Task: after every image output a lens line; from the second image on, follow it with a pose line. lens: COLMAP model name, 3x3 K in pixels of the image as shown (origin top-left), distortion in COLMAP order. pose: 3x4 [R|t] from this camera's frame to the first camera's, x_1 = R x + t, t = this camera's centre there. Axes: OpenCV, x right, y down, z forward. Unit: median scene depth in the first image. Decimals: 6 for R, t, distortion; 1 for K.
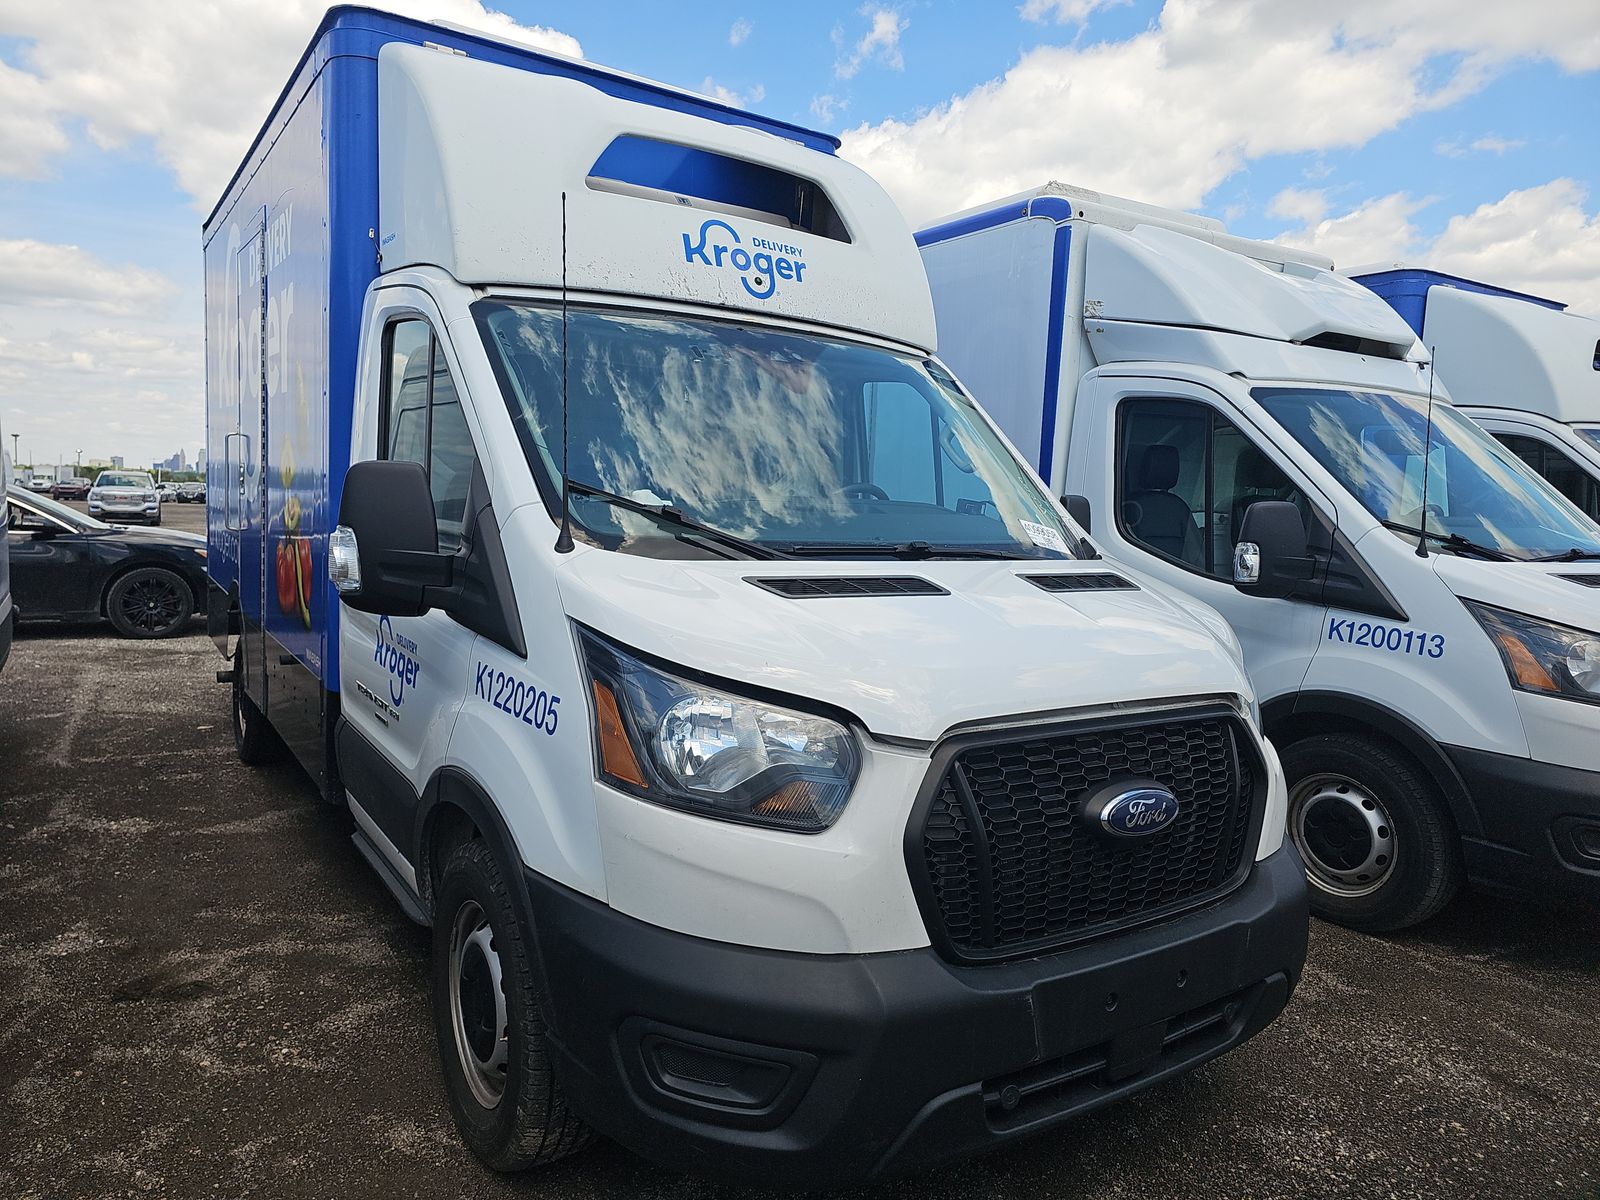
lens RADIAL K [[1051.9, 0, 773.3], [0, 1051.9, 592.2], [0, 0, 1]] dist [0.047889, 0.001116]
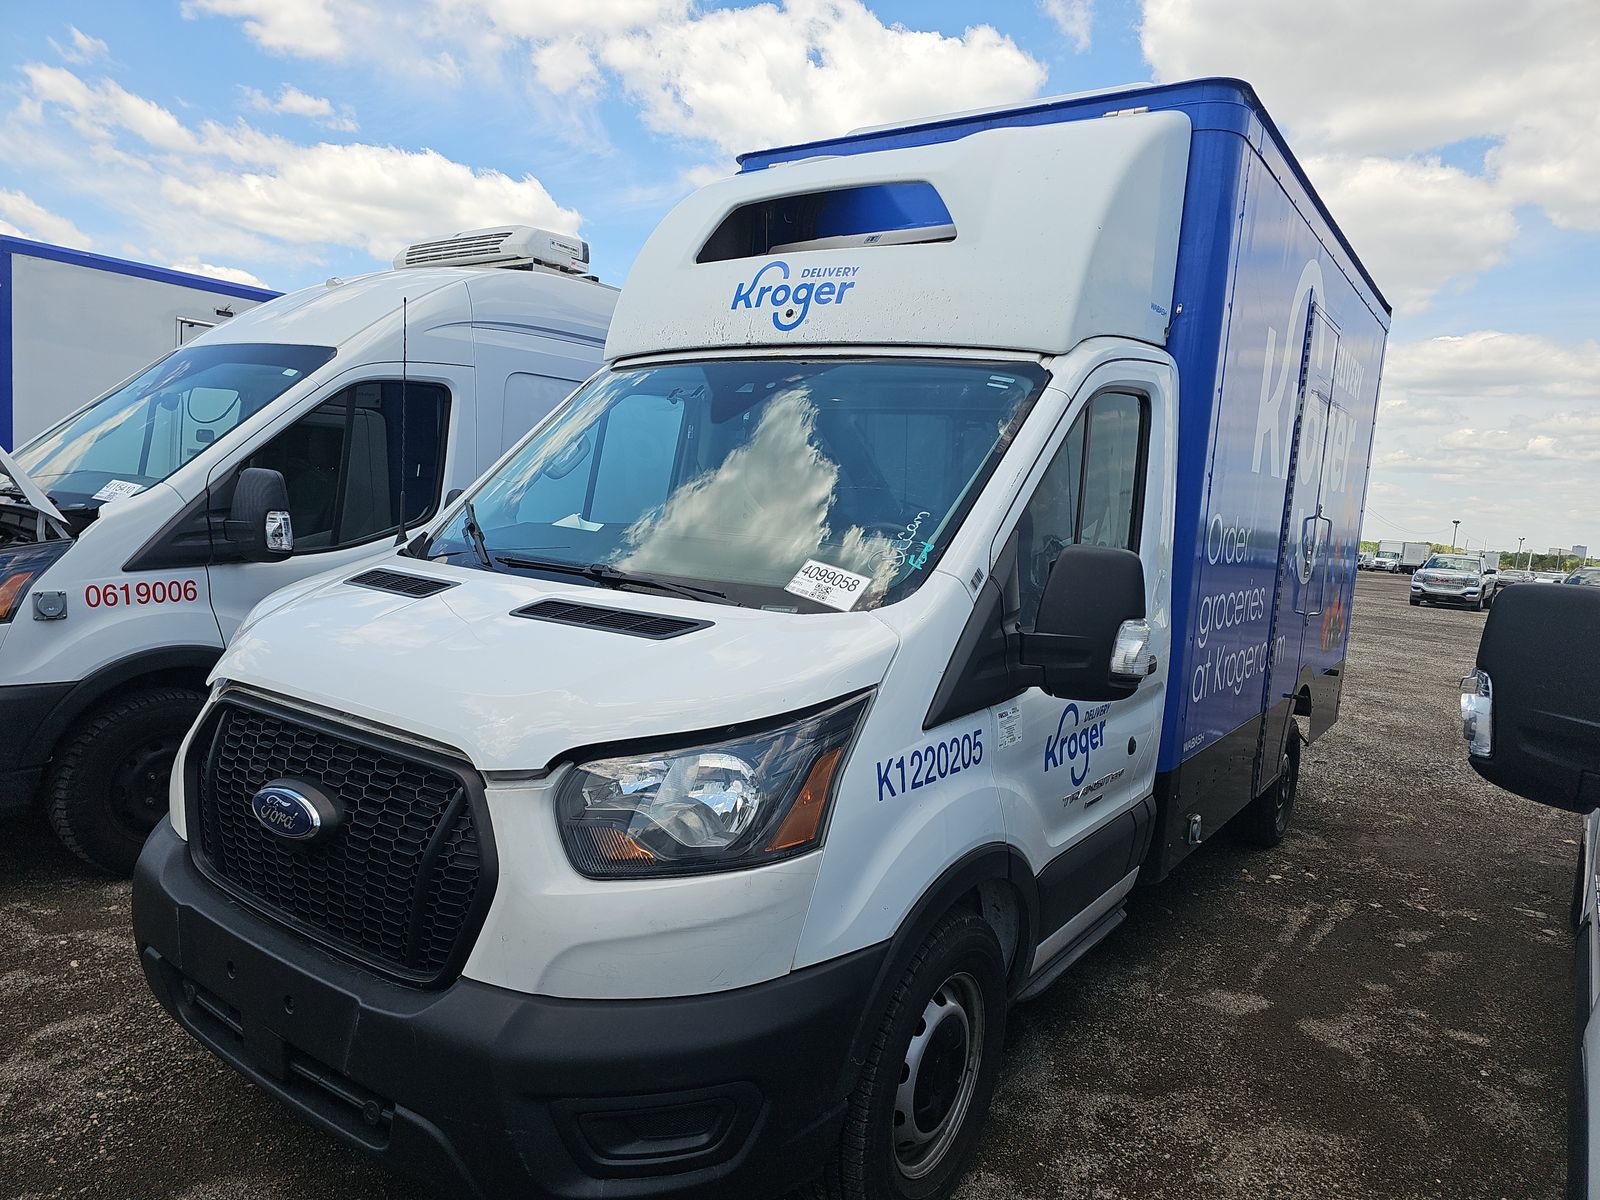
lens RADIAL K [[1056.4, 0, 771.3], [0, 1056.4, 605.5], [0, 0, 1]] dist [0.047478, -0.032766]
pose [[0.365748, 0.079944, -0.927274, 0.916372], [-0.142913, 0.989313, 0.028923, -0.052122], [0.919676, 0.121941, 0.373264, 0.651560]]
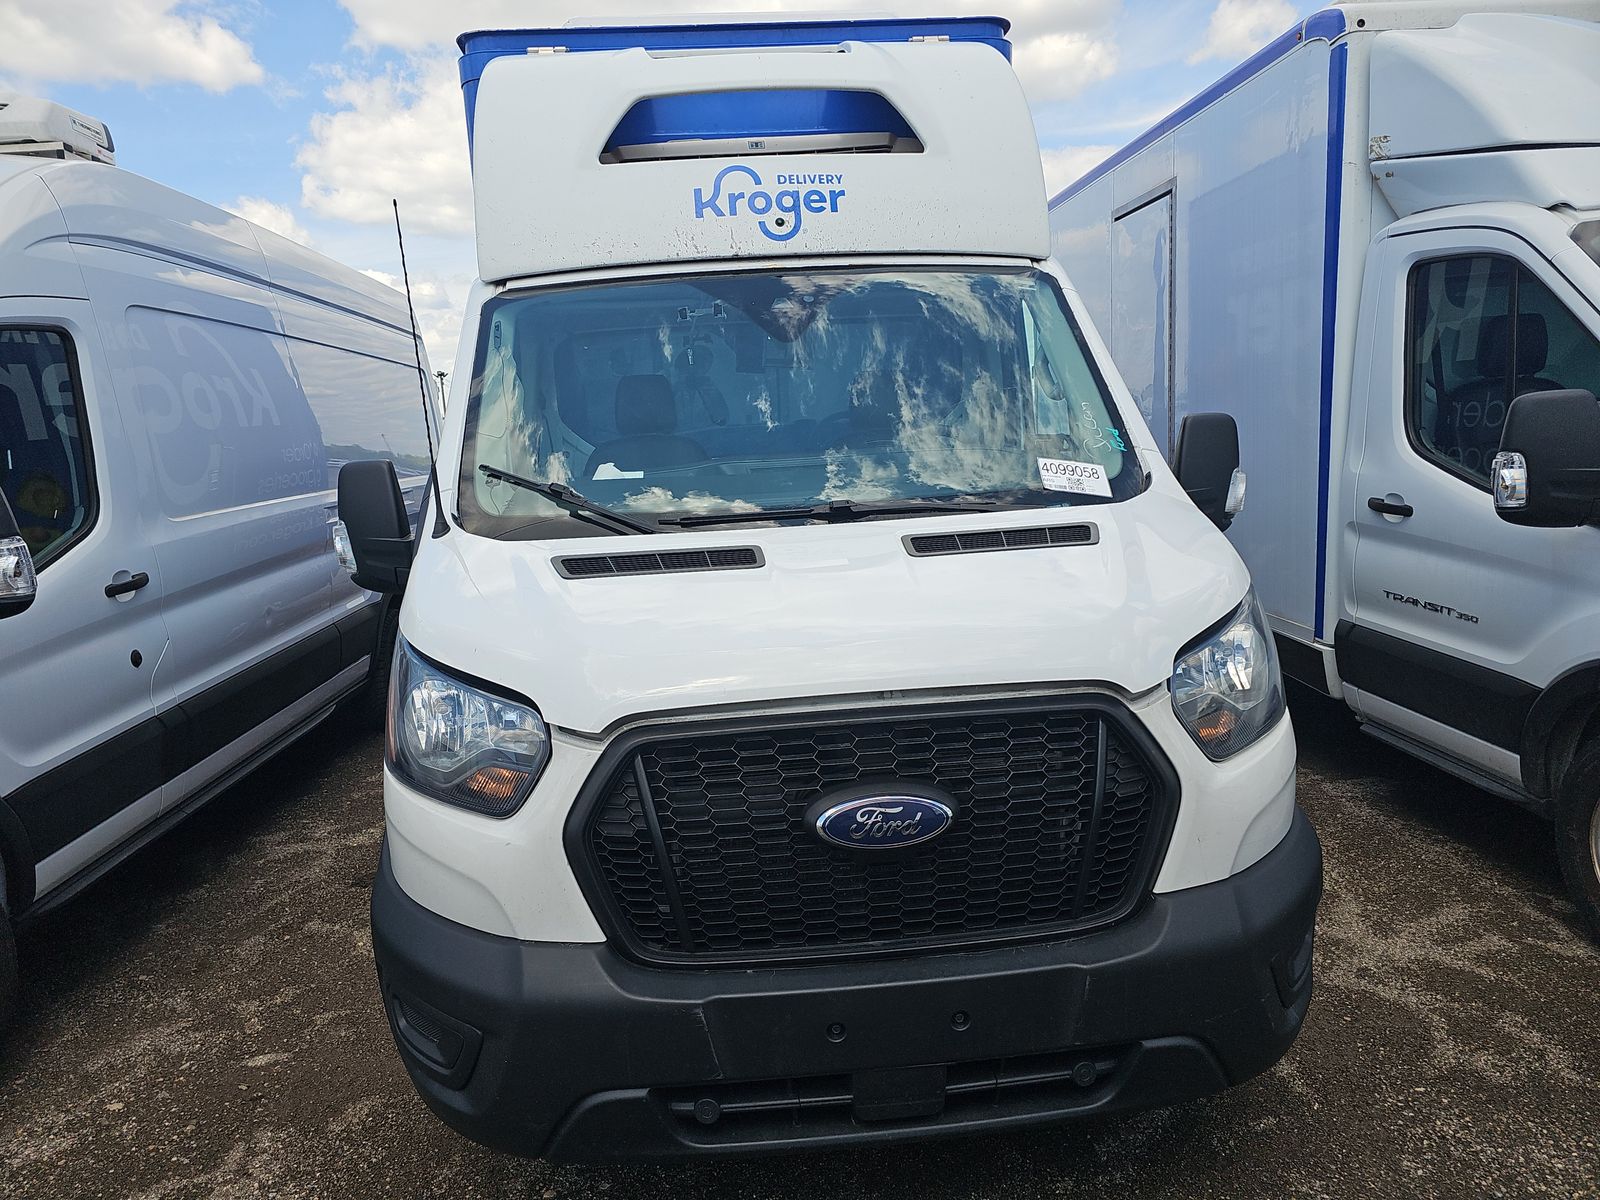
lens RADIAL K [[1056.4, 0, 771.3], [0, 1056.4, 605.5], [0, 0, 1]] dist [0.047478, -0.032766]
pose [[0.875183, -0.010389, -0.483681, 0.433366], [0.046660, 0.996921, 0.063015, -0.014715], [0.481537, -0.077719, 0.872973, 0.145728]]
